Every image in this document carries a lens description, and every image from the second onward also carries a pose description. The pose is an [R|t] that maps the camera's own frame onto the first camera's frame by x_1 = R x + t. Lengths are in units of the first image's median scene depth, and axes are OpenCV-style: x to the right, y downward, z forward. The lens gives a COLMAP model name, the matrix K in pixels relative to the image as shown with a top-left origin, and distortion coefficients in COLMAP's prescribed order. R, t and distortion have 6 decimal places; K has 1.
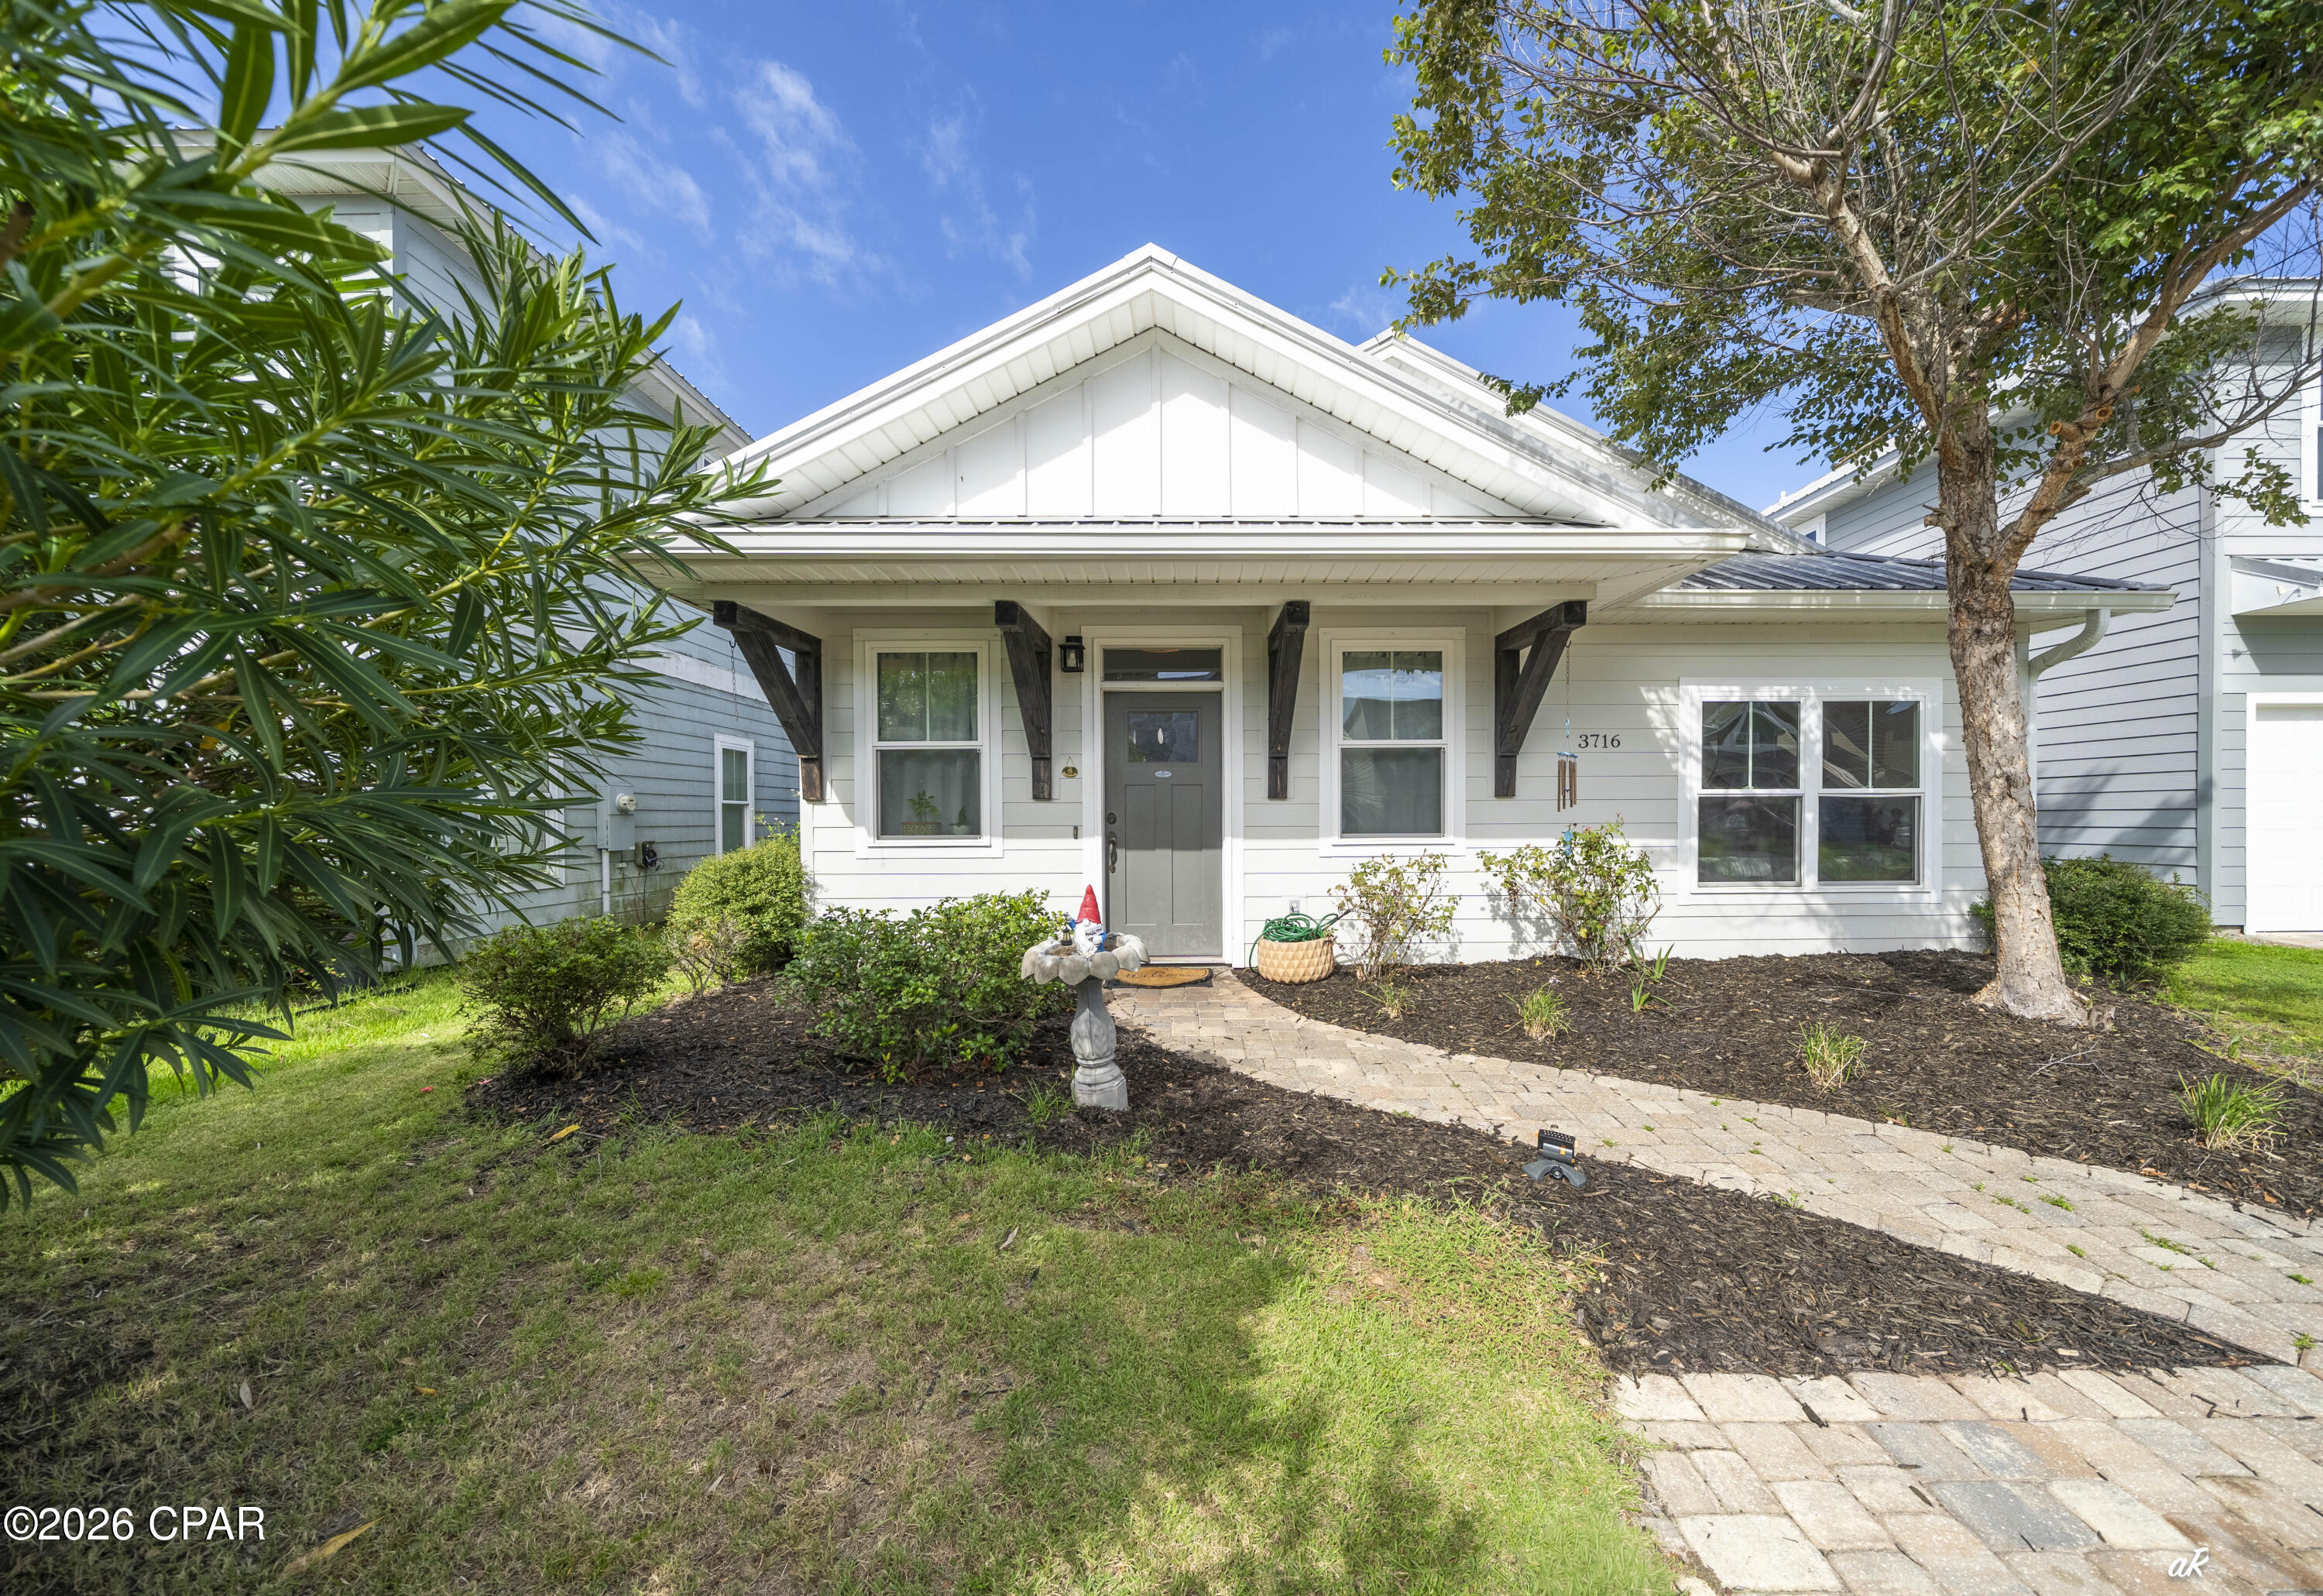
lens RADIAL K [[801.3, 0, 1166.0], [0, 801.3, 831.9], [0, 0, 1]] dist [0.001264, 0.000028]
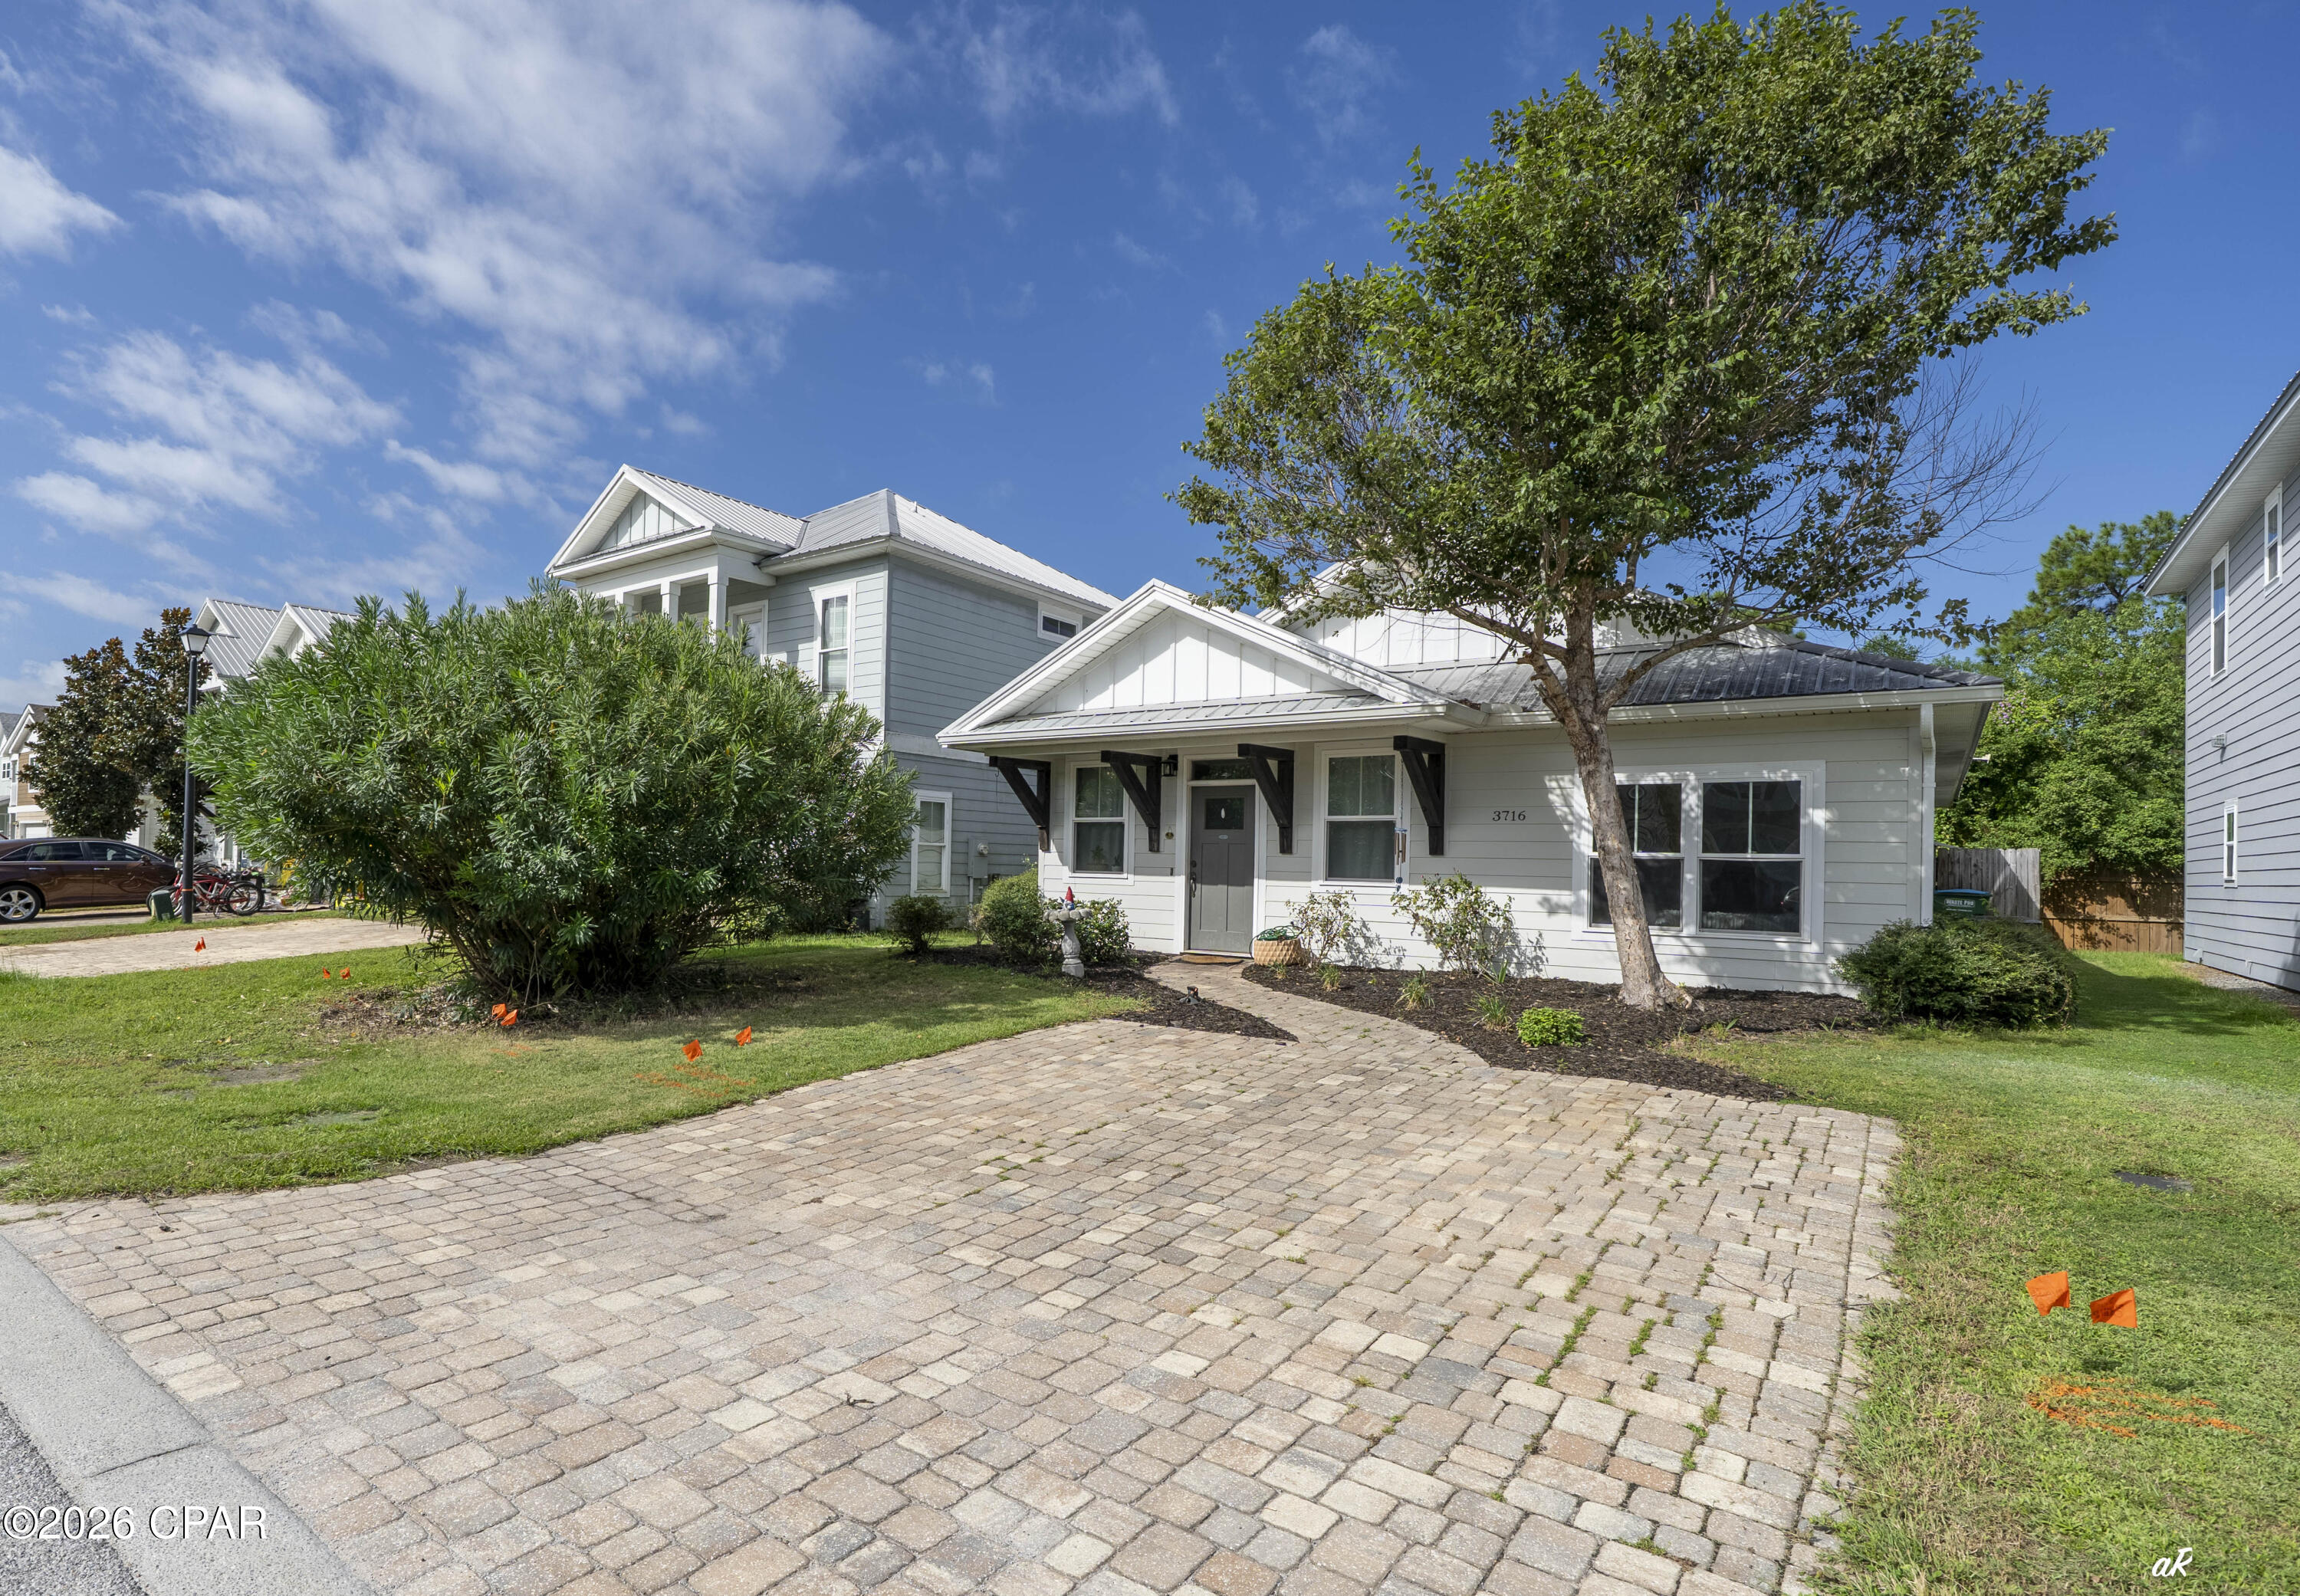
lens RADIAL K [[1111.0, 0, 1150.0], [0, 1111.0, 798.0], [0, 0, 1]] dist [-0.000023, 0.000005]
pose [[0.836991, -0.009426, -0.547135, 1.101017], [-0.033171, 0.997139, -0.067921, 0.005513], [0.546210, 0.074998, 0.834284, -0.953804]]
